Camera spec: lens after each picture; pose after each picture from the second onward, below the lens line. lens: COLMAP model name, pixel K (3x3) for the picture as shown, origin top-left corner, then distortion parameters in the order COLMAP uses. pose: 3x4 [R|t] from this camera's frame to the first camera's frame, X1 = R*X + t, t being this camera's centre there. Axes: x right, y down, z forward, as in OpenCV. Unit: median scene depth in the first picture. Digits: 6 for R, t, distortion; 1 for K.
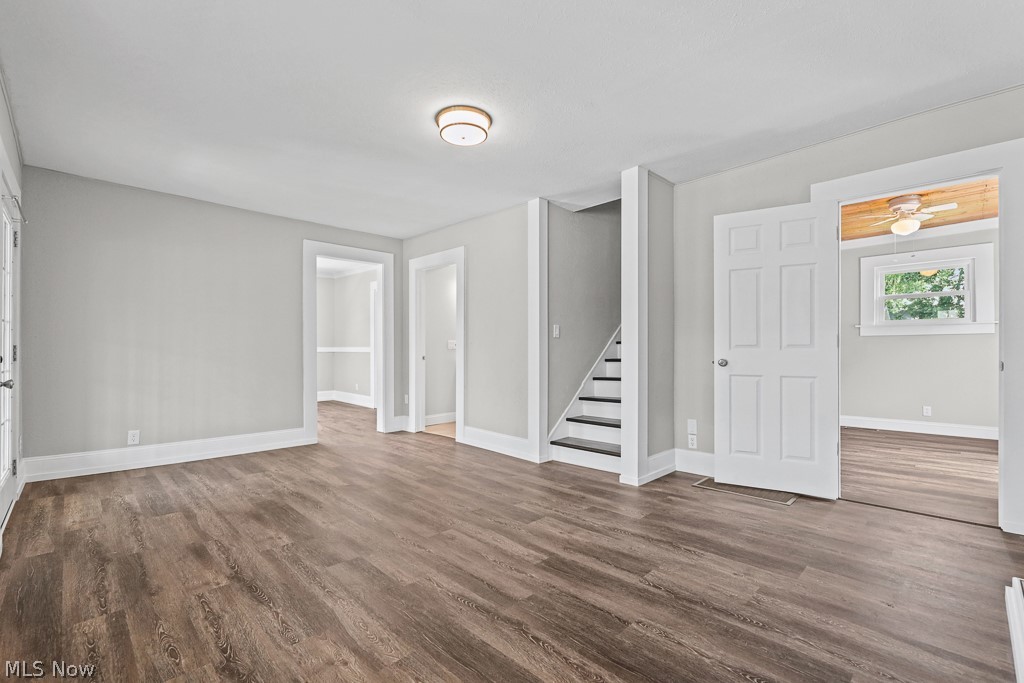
lens RADIAL K [[482.3, 0, 516.7], [0, 482.3, 337.9], [0, 0, 1]] dist [0.010071, -0.001181]
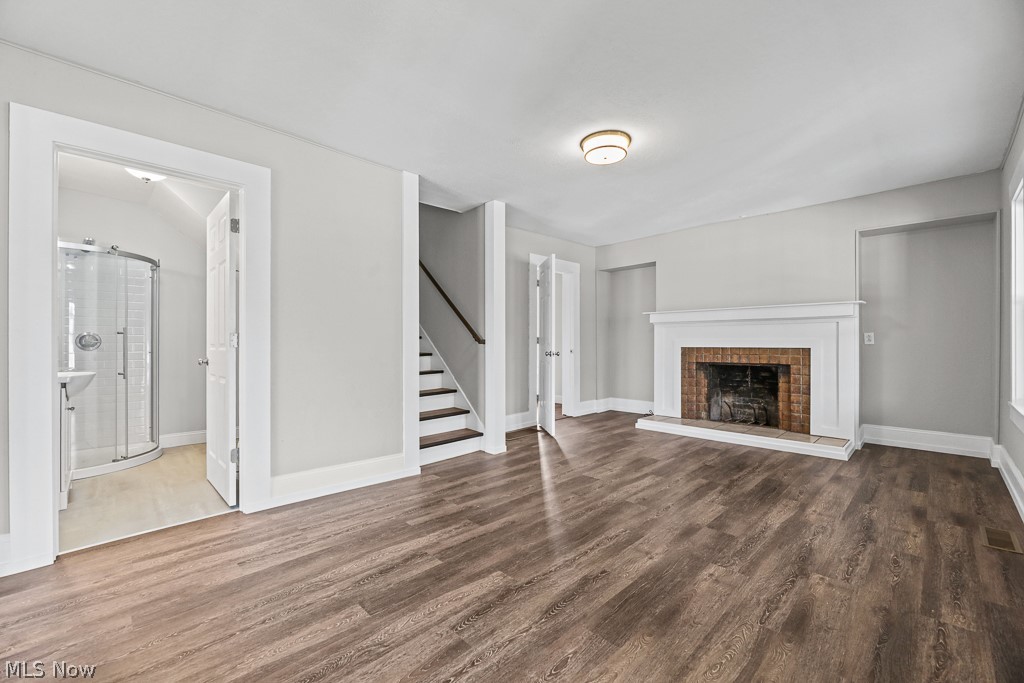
lens RADIAL K [[417.6, 0, 527.1], [0, 417.6, 350.5], [0, 0, 1]] dist [-0.001856, -0.000933]
pose [[-0.040725, -0.011663, 0.999102, -1.304079], [-0.017676, 0.999784, 0.010950, 0.035396], [-0.999014, -0.017214, -0.040922, 1.491566]]
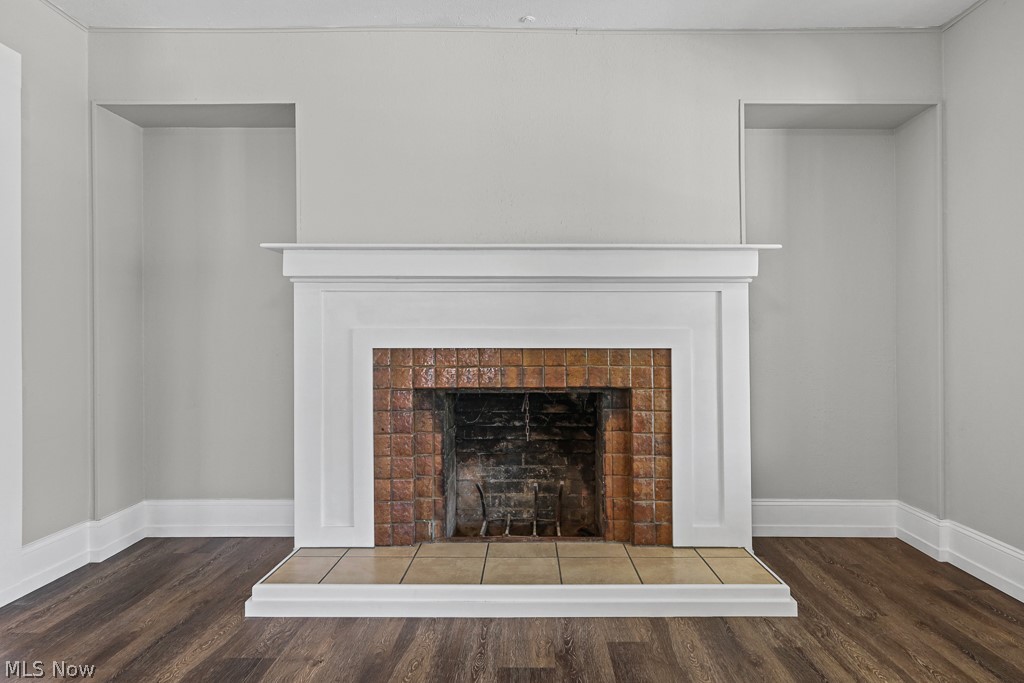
lens RADIAL K [[638.5, 0, 527.4], [0, 638.5, 341.6], [0, 0, 1]] dist [0.005269, 0.001620]
pose [[-0.709968, 0.007435, 0.704195, -0.176160], [-0.008837, 0.999771, -0.019466, 0.036153], [-0.704179, -0.020043, -0.709740, 1.238854]]
